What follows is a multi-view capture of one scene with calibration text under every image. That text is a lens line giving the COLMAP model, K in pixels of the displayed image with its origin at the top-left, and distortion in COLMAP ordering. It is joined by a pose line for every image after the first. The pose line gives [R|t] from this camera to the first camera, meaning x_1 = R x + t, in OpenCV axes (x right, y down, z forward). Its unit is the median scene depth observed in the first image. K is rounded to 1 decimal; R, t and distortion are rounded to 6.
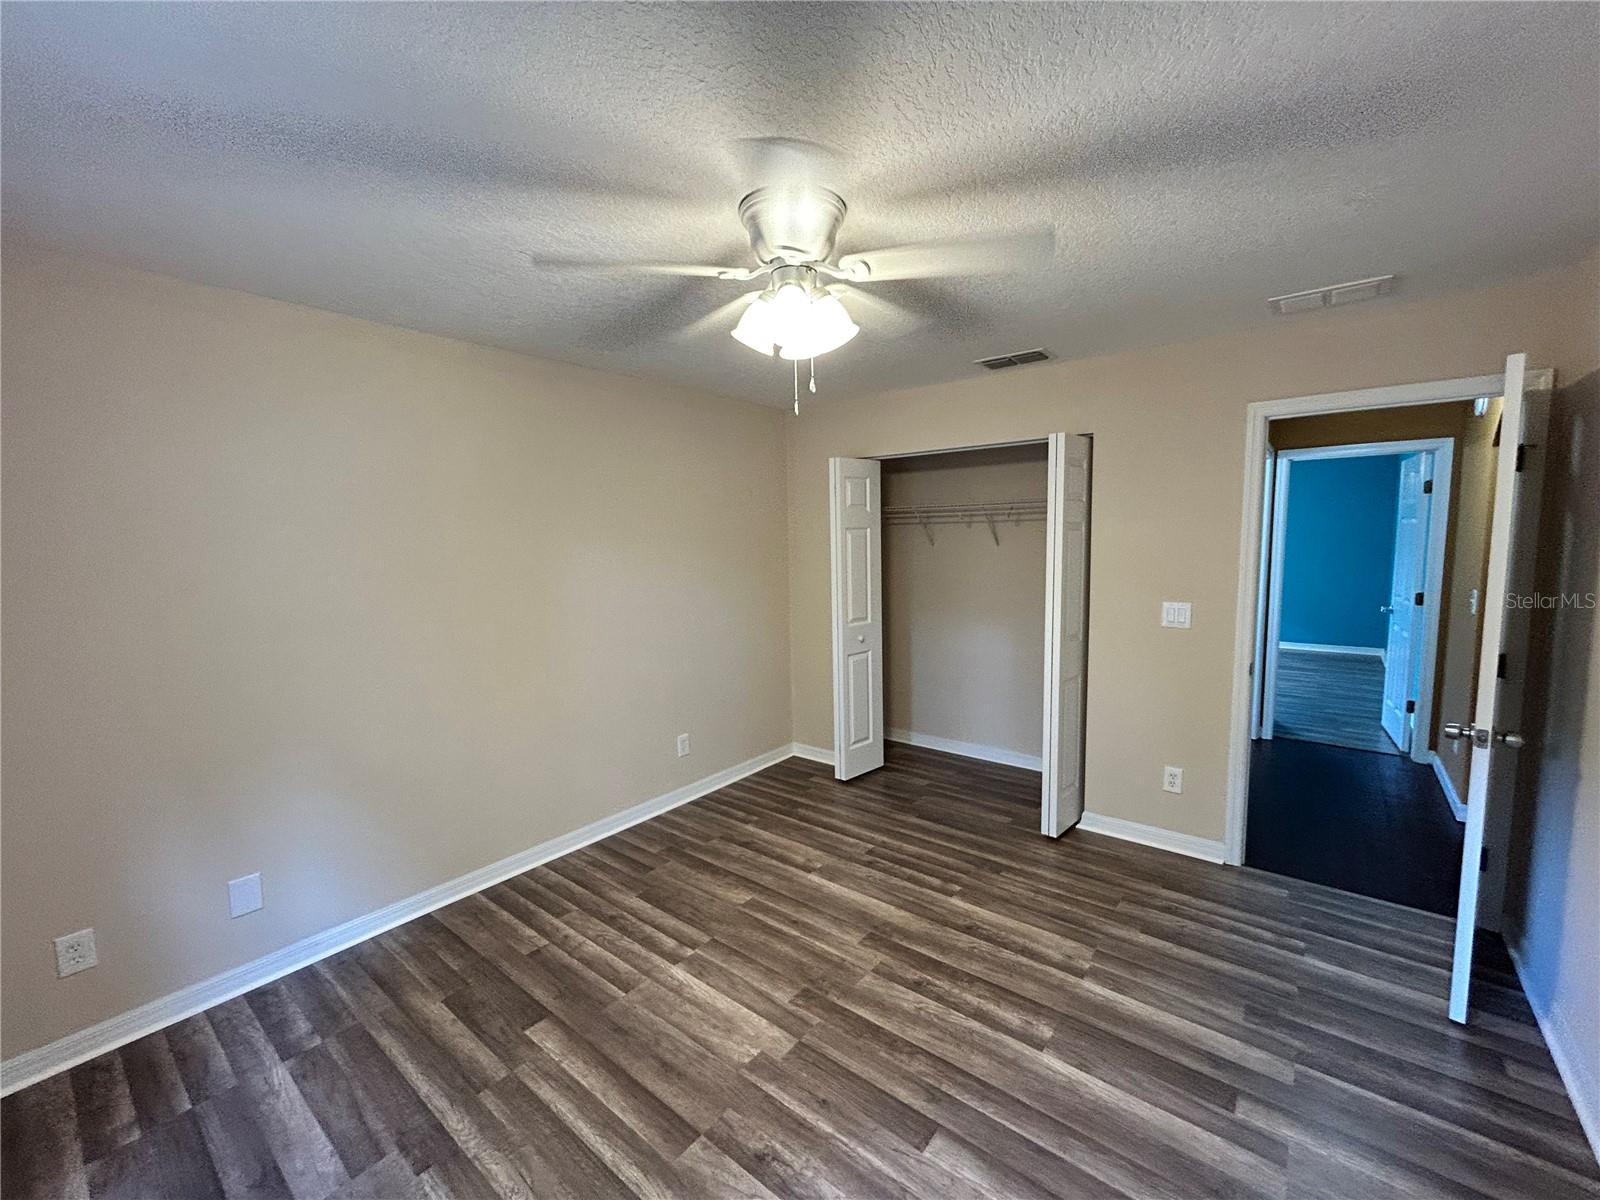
lens RADIAL K [[650.7, 0, 809.0], [0, 650.7, 598.3], [0, 0, 1]] dist [0.001025, 0.000663]
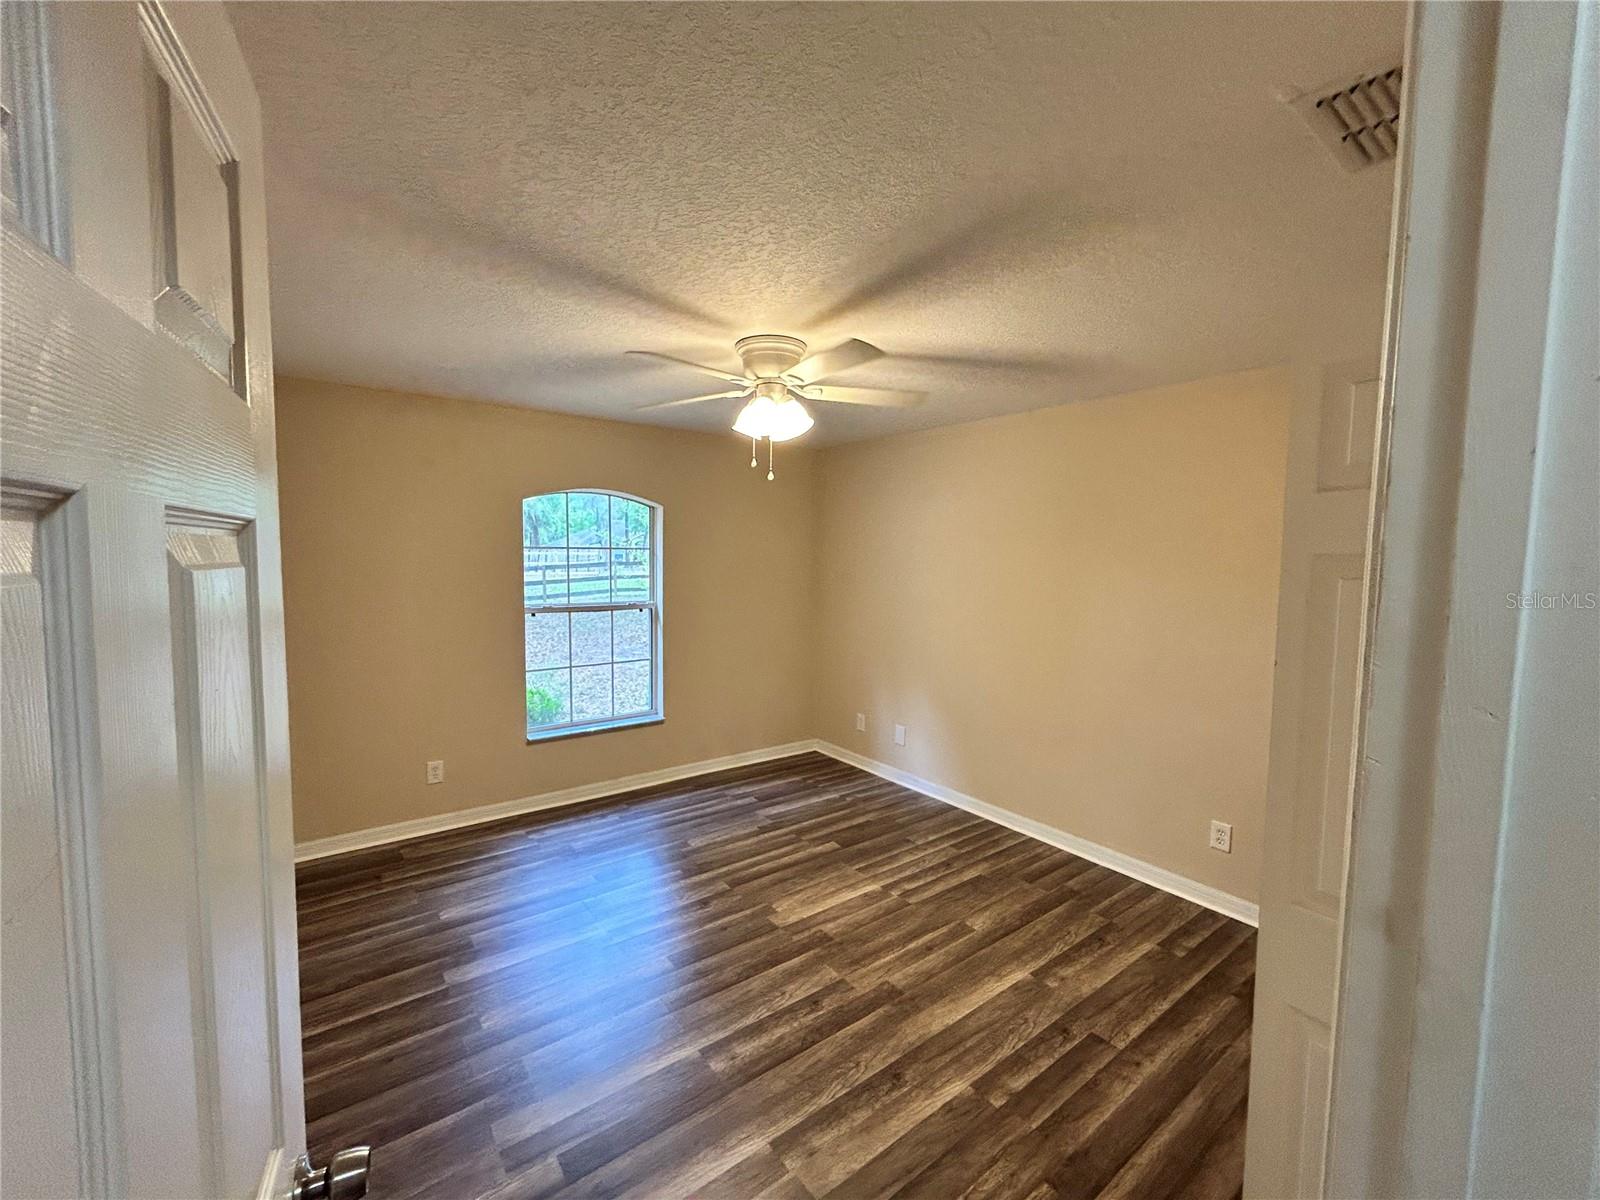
lens RADIAL K [[650.7, 0, 806.4], [0, 650.7, 599.2], [0, 0, 1]] dist [0.001025, 0.000663]
pose [[-0.245467, 0.077373, -0.966312, 1.004222], [-0.104096, 0.988942, 0.105628, -0.127691], [0.963800, 0.126517, -0.234698, 1.037616]]
